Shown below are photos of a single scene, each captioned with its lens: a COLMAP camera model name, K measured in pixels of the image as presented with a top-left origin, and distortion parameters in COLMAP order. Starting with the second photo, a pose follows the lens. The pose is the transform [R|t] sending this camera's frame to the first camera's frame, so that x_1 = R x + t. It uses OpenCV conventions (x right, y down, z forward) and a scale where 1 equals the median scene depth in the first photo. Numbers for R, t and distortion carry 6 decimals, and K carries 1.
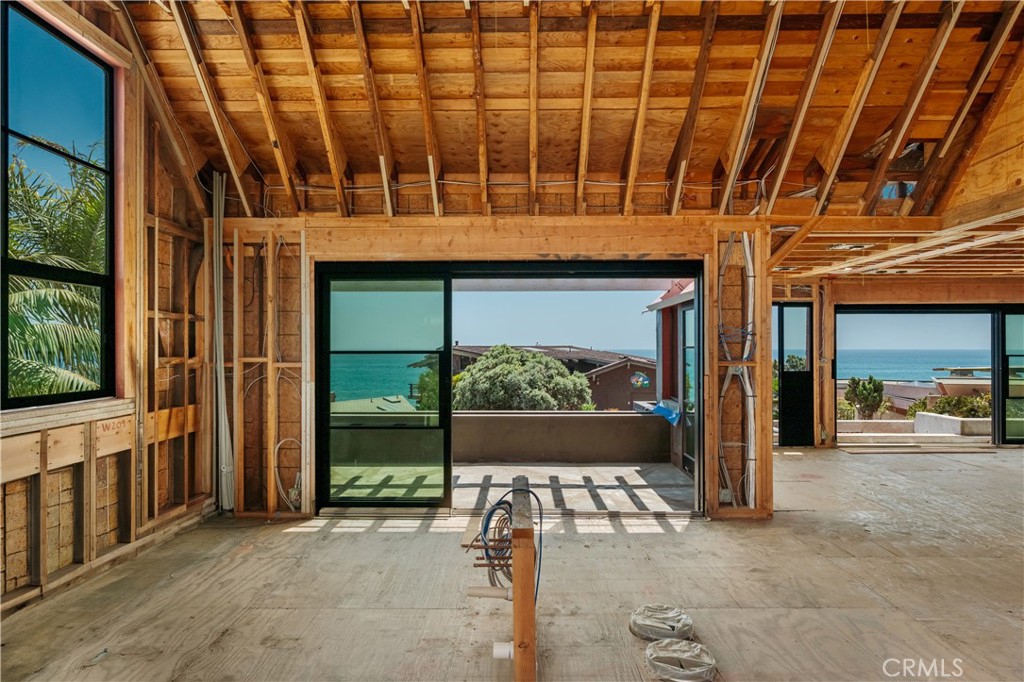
lens RADIAL K [[597.6, 0, 509.5], [0, 597.6, 343.7], [0, 0, 1]] dist [0.001137, 0.000148]
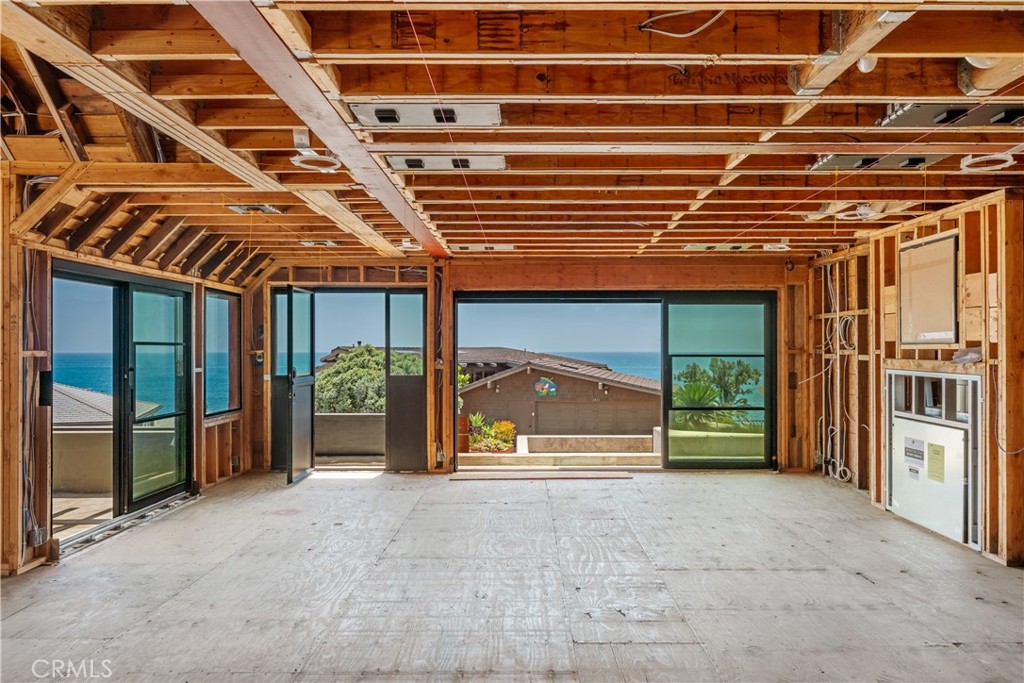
lens RADIAL K [[689.5, 0, 514.4], [0, 689.5, 340.5], [0, 0, 1]] dist [0.004489, 0.000375]
pose [[0.999800, 0.000225, 0.020012, 0.606435], [-0.000082, 0.999974, -0.007174, 0.006773], [-0.020013, 0.007171, 0.999774, 0.085731]]
